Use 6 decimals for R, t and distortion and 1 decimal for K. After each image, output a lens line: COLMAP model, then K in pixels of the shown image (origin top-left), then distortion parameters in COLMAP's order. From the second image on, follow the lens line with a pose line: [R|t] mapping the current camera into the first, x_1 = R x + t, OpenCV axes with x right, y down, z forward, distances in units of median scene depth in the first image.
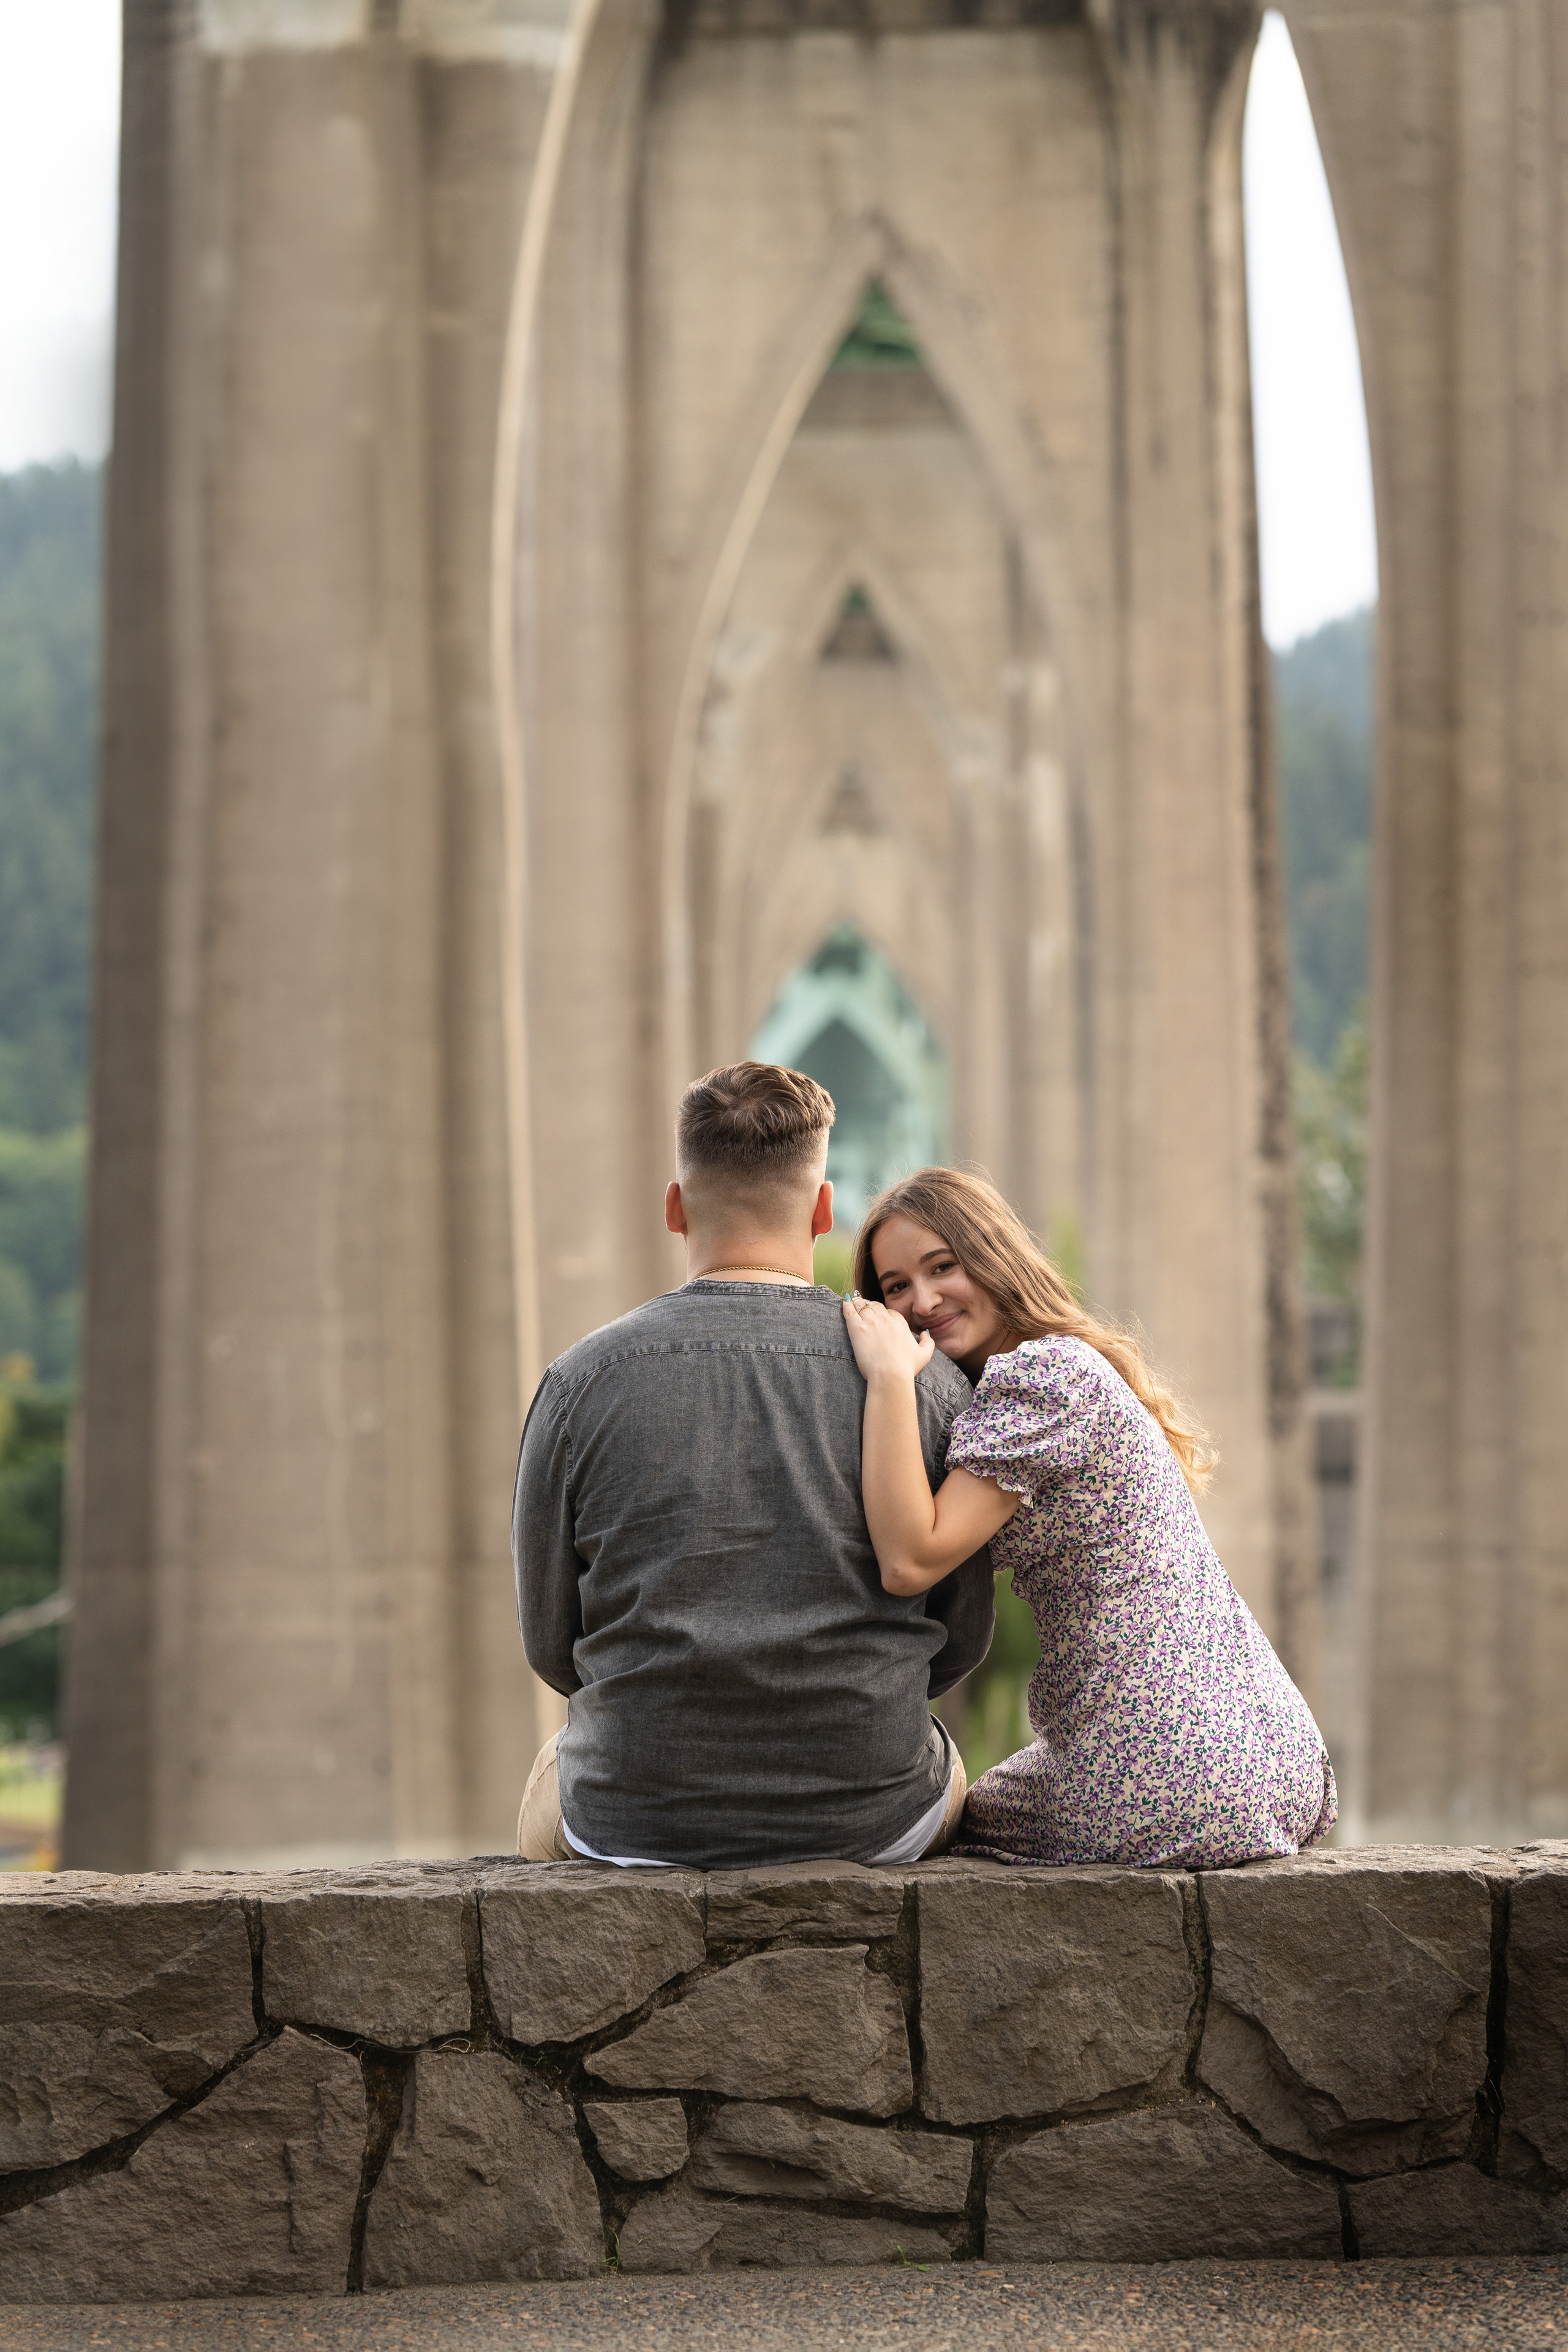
lens RADIAL K [[6799.3, 0, 784.0], [0, 6799.3, 1176.0], [0, 0, 1]] dist [0.373321, -0.751932]
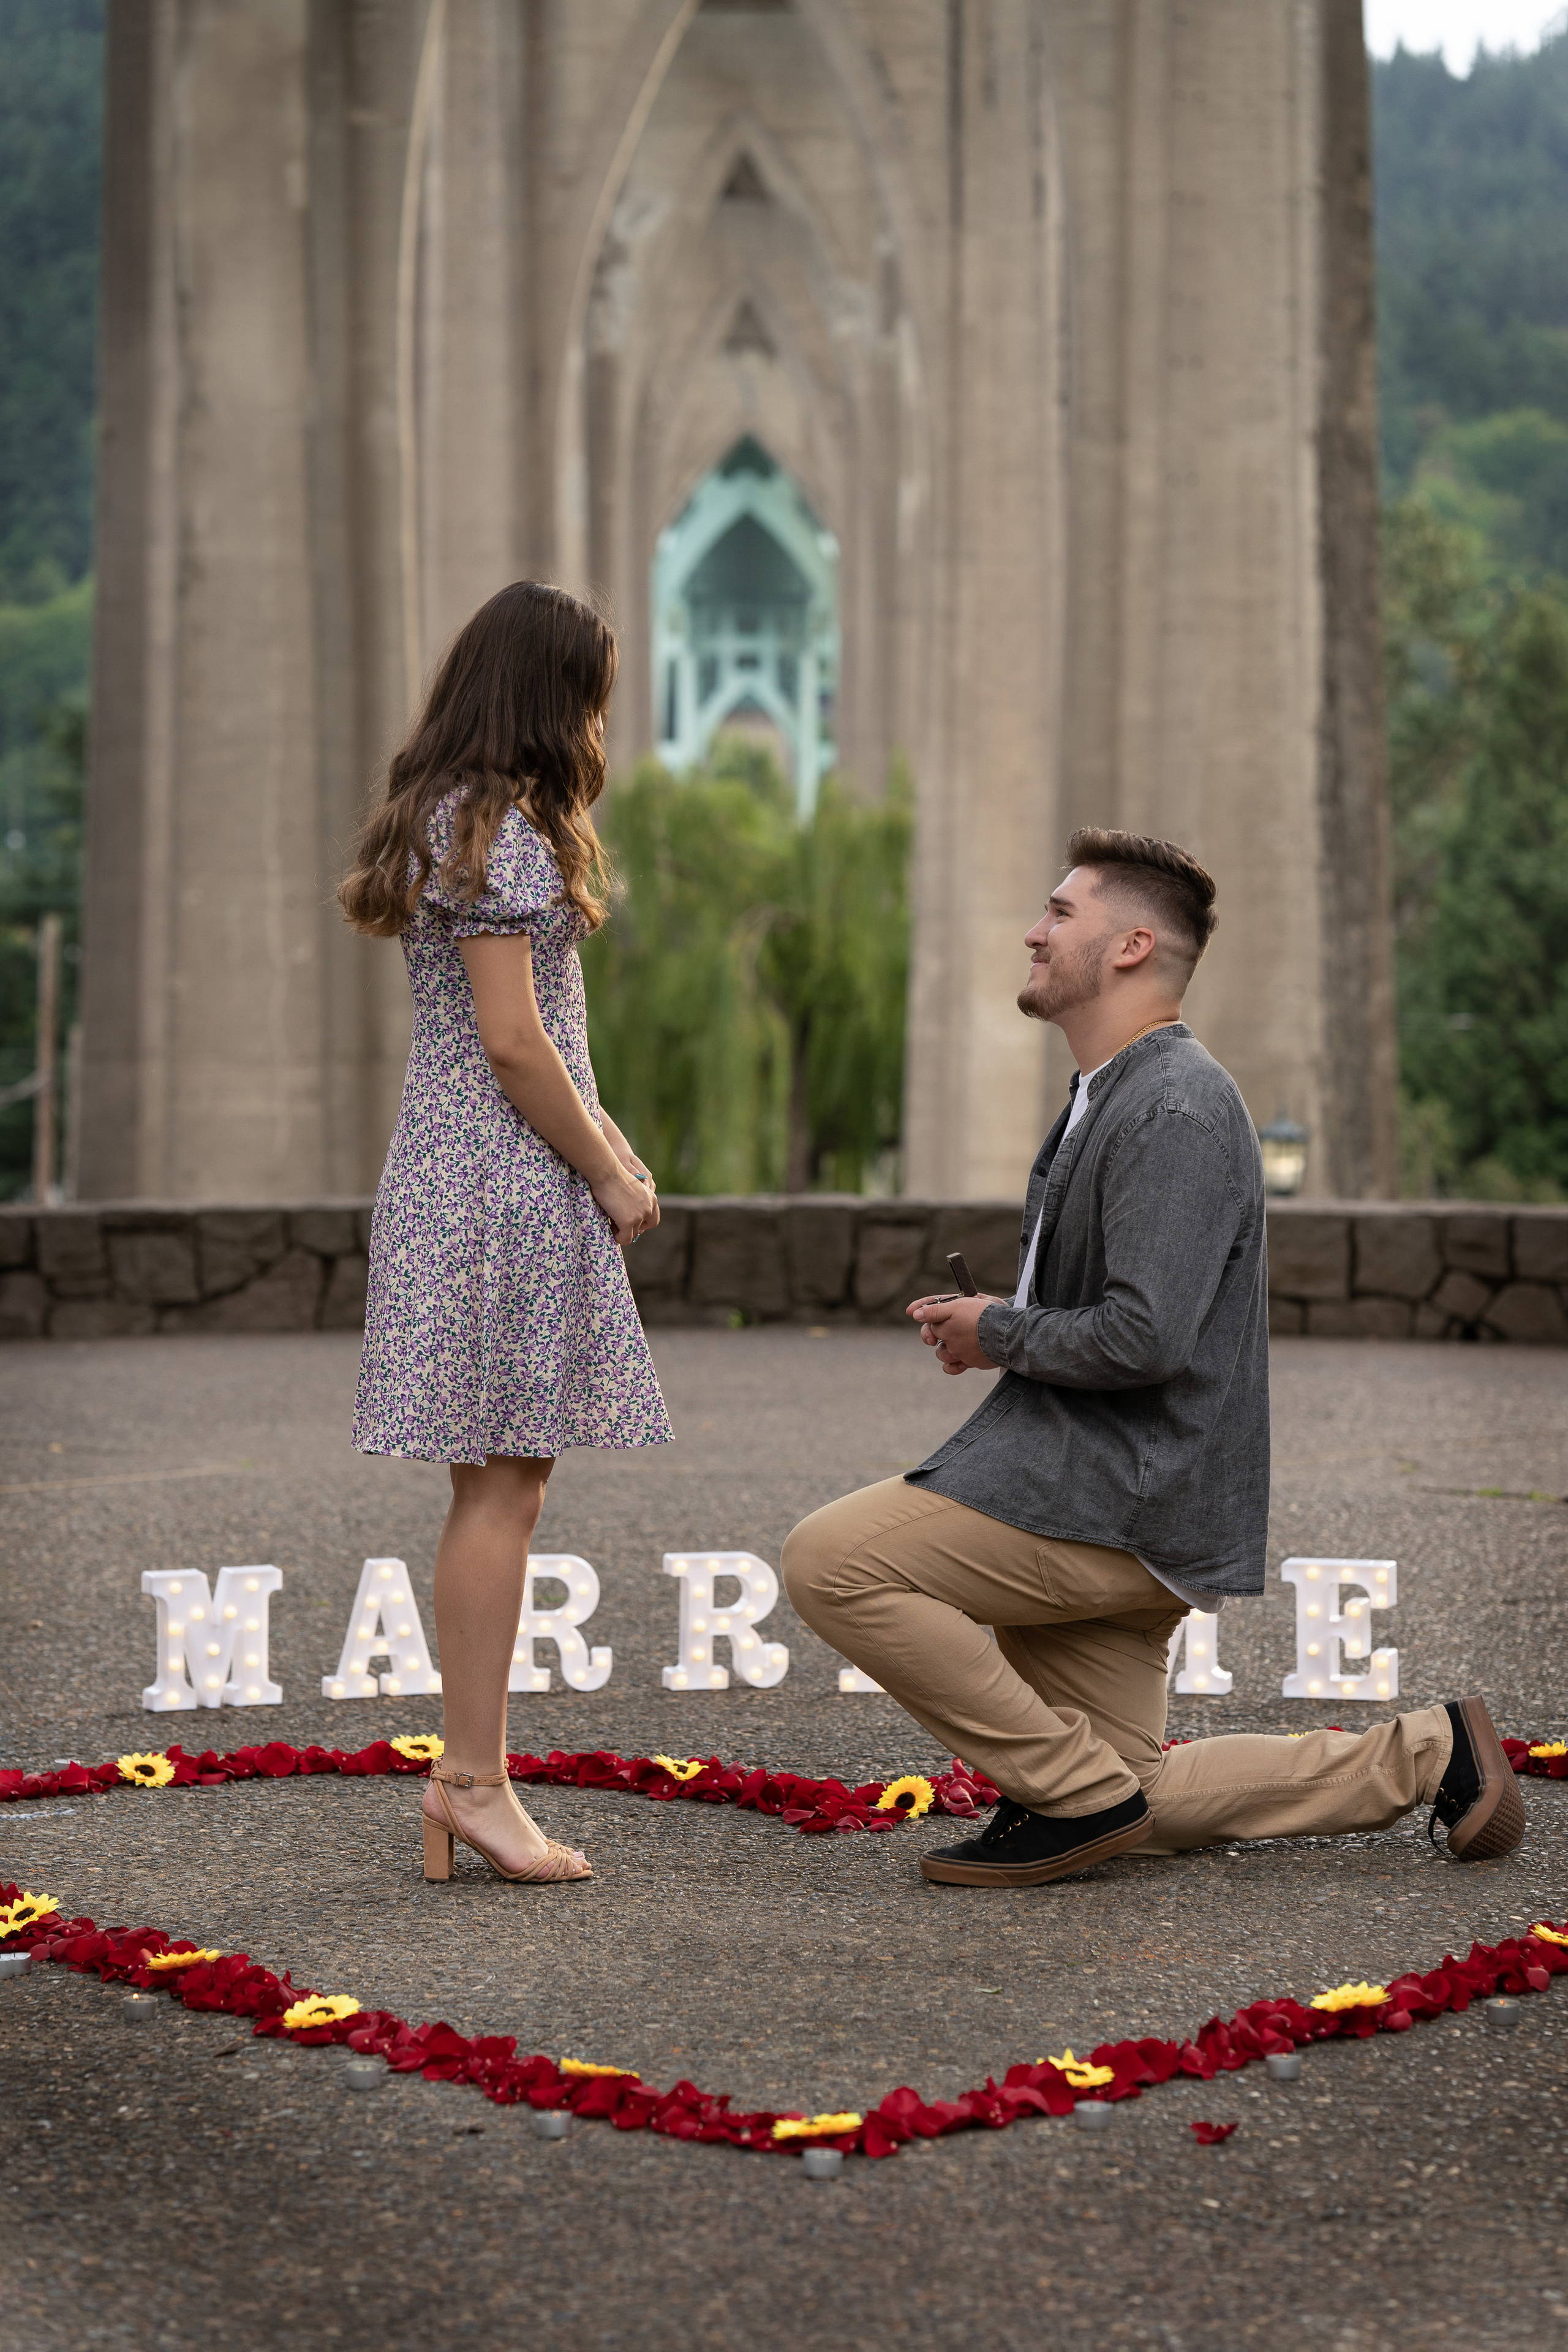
lens RADIAL K [[6799.3, 0, 784.0], [0, 6799.3, 1176.0], [0, 0, 1]] dist [0.373321, -0.751932]
pose [[0.999843, 0.012759, 0.012318, 0.109310], [-0.013662, 0.996995, 0.076254, -0.145846], [-0.011308, -0.076410, 0.997012, -2.060571]]
